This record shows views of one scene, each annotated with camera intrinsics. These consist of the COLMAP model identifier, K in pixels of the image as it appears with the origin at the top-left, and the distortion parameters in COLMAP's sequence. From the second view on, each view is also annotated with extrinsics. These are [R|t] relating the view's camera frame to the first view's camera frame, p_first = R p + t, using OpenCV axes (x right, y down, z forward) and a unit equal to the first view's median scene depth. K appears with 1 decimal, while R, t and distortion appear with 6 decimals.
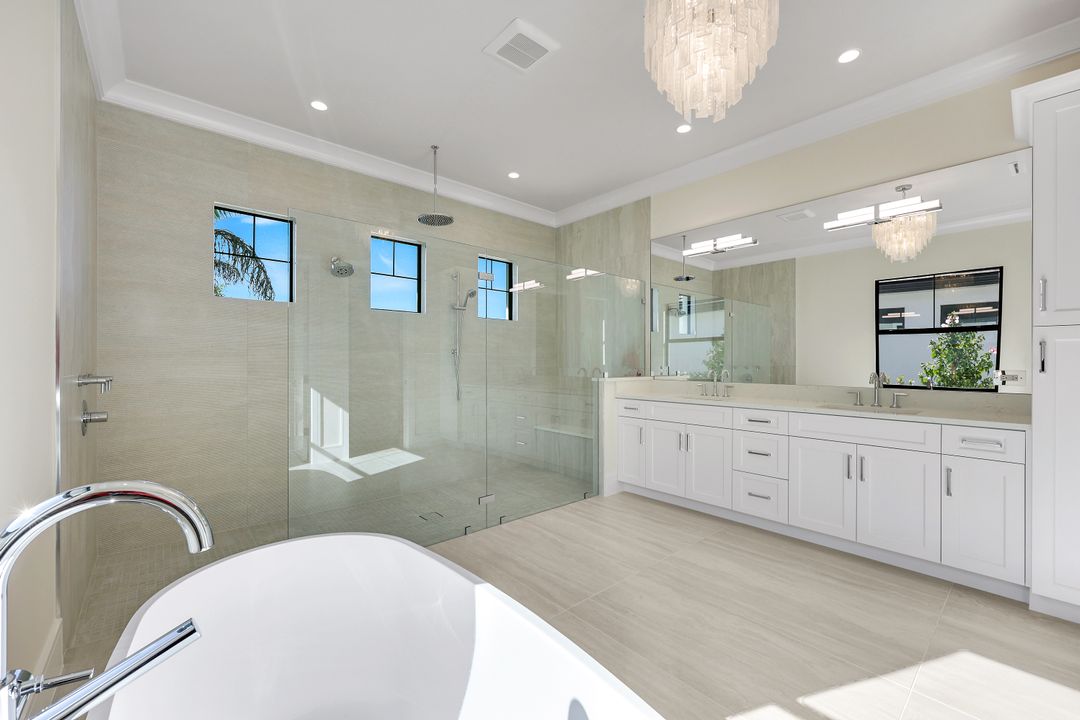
lens RADIAL K [[442.8, 0, 538.3], [0, 442.8, 360.9], [0, 0, 1]] dist [0.005458, 0.000206]
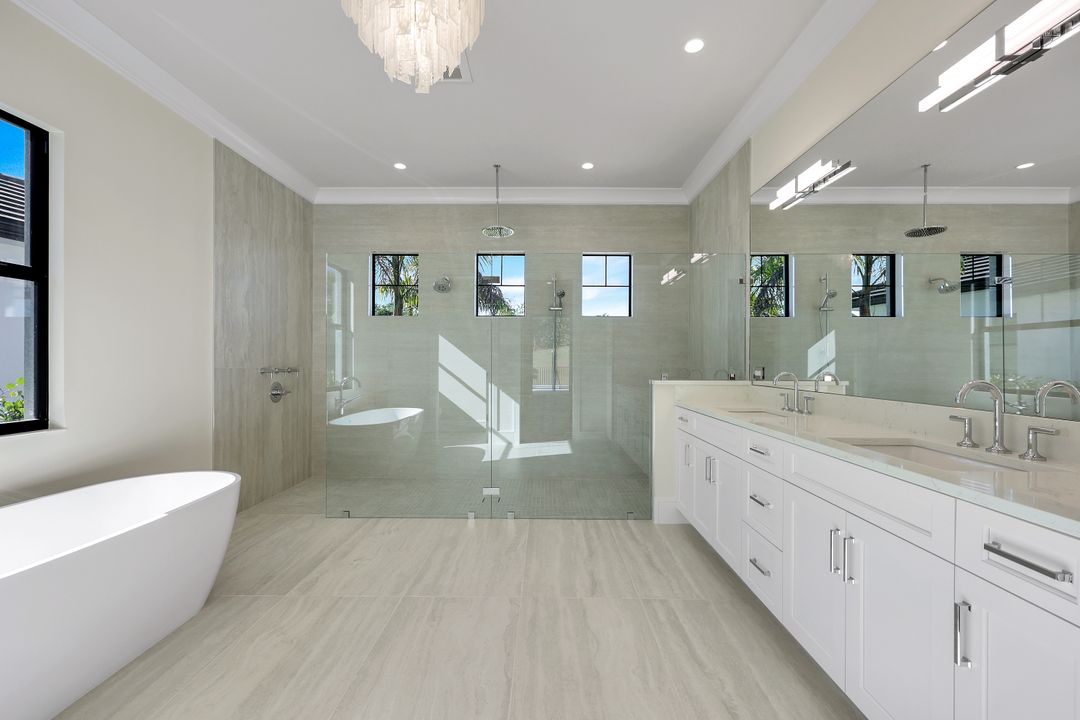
lens RADIAL K [[442.8, 0, 537.7], [0, 442.8, 359.2], [0, 0, 1]] dist [0.005458, 0.000206]
pose [[0.739697, -0.001965, -0.672937, 0.572348], [-0.001958, 0.999985, -0.005073, 0.004391], [0.672937, 0.005070, 0.739683, 0.249672]]
